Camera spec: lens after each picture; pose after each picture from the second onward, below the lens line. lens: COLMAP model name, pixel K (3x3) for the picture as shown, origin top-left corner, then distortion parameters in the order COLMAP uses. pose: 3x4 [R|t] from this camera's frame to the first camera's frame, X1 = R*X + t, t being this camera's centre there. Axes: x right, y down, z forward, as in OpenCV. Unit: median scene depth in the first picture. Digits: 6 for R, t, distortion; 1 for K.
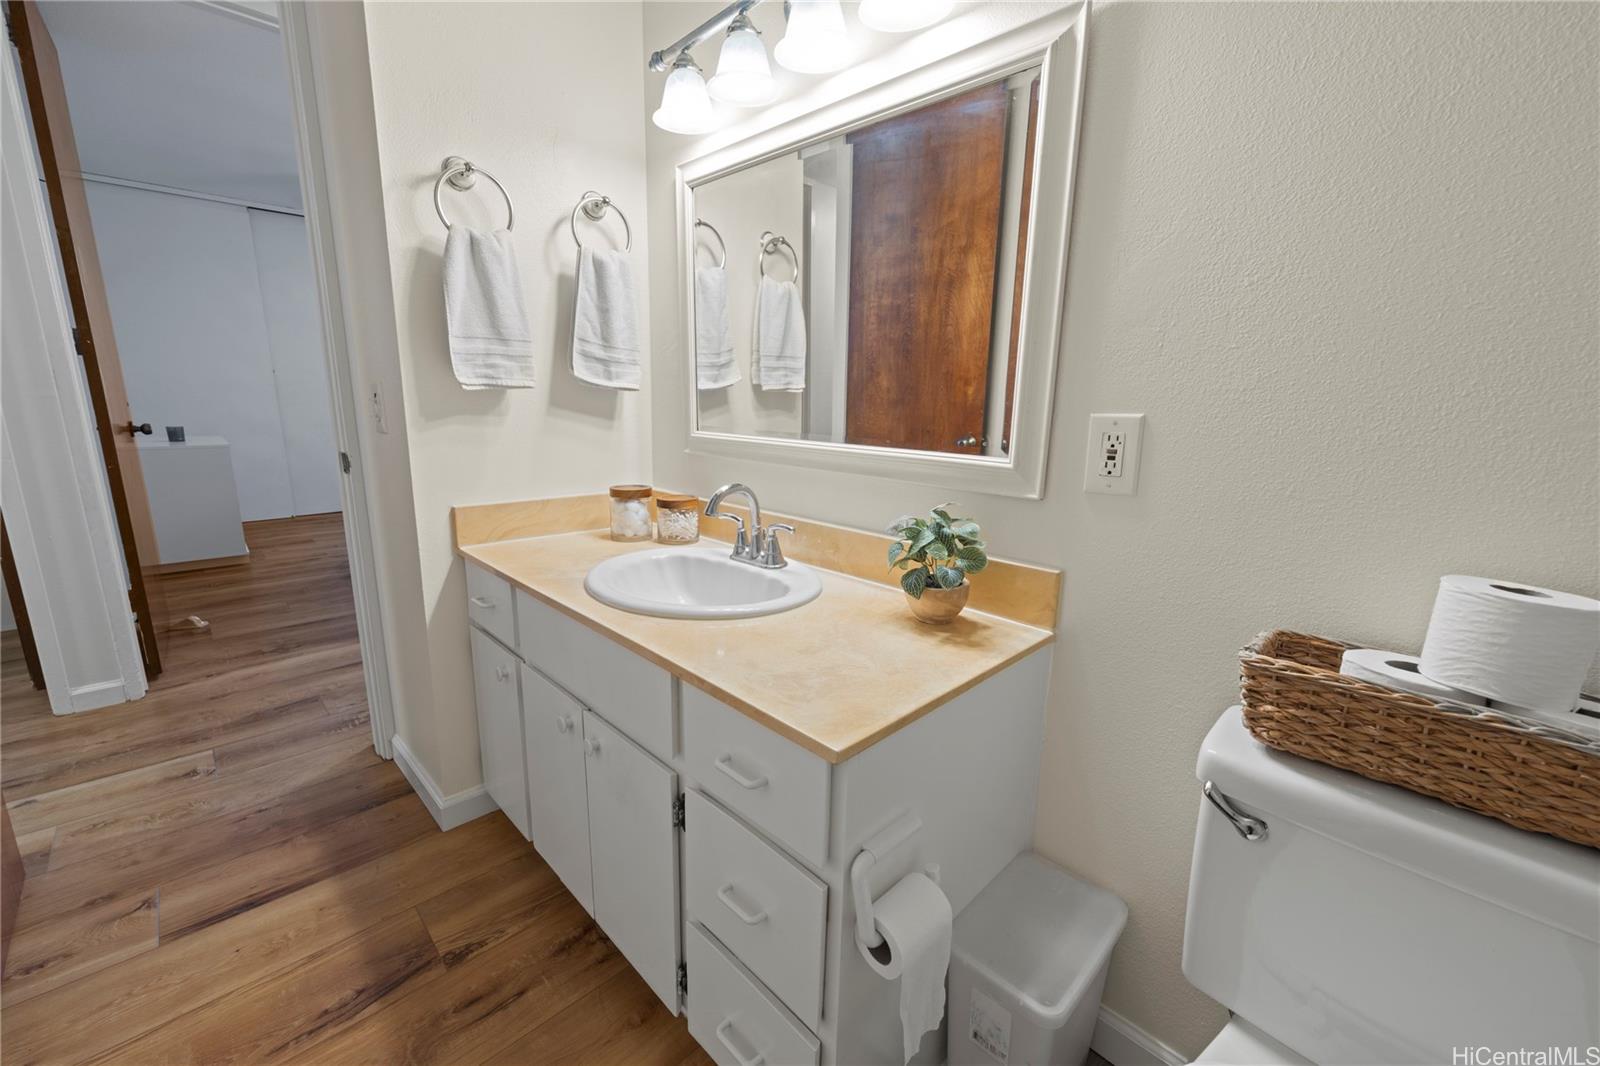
lens RADIAL K [[636.1, 0, 820.8], [0, 636.1, 529.5], [0, 0, 1]] dist [0.000603, -0.012815]
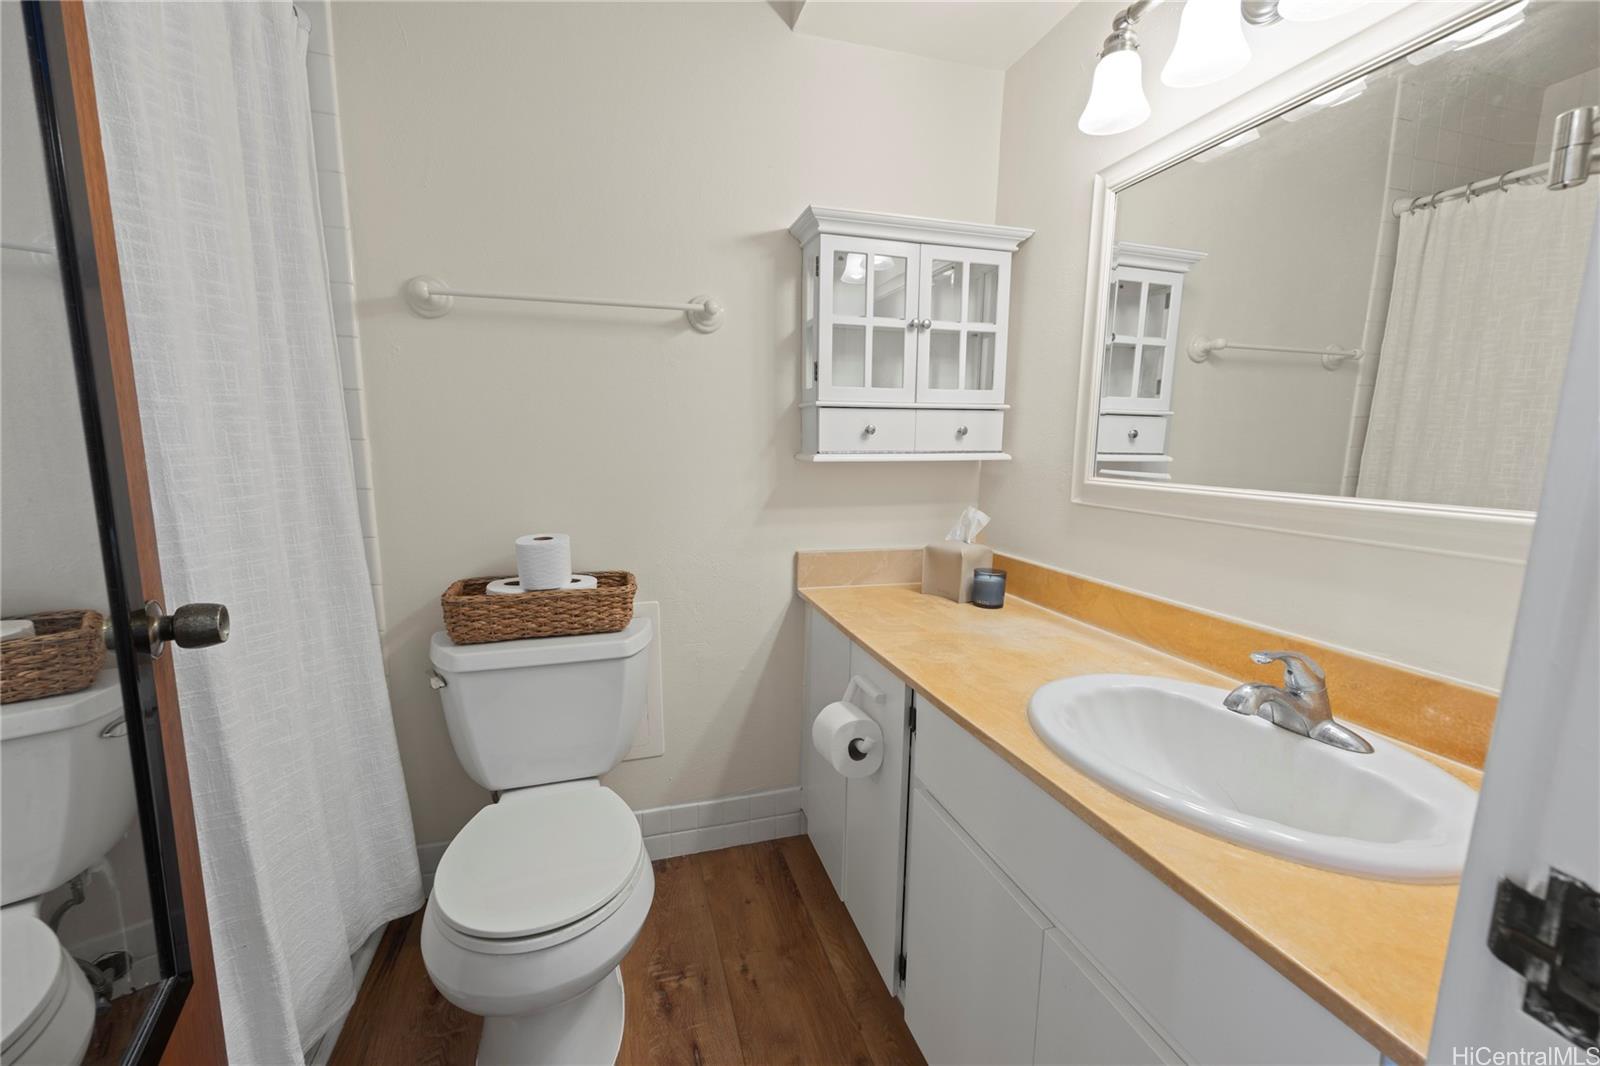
lens RADIAL K [[636.1, 0, 820.8], [0, 636.1, 529.5], [0, 0, 1]] dist [0.000603, -0.012815]
pose [[0.891659, 0.046363, -0.450328, -0.261256], [-0.079682, 0.995285, -0.055303, -0.066836], [0.445640, 0.085195, 0.891149, 0.259466]]
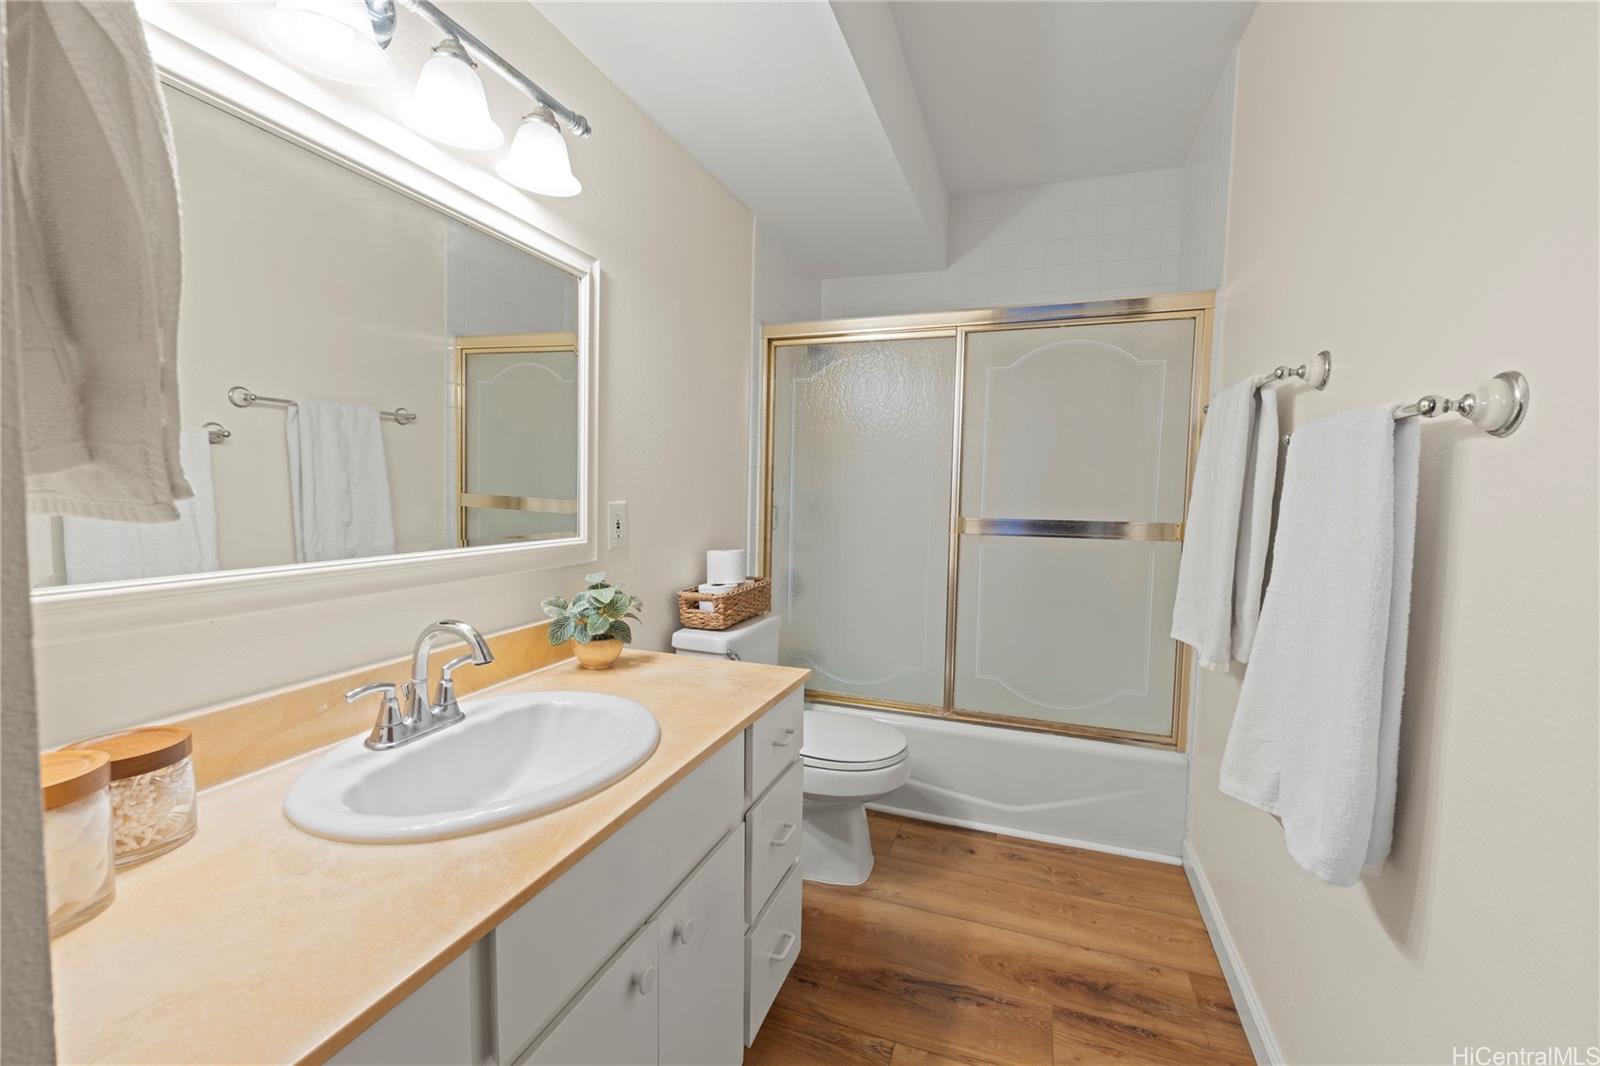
lens RADIAL K [[636.1, 0, 820.8], [0, 636.1, 529.5], [0, 0, 1]] dist [0.000603, -0.012815]
pose [[-0.426144, -0.092778, 0.899885, -0.984314], [0.140082, 0.975962, 0.166958, -0.240682], [-0.893744, 0.197205, -0.402904, 0.922102]]
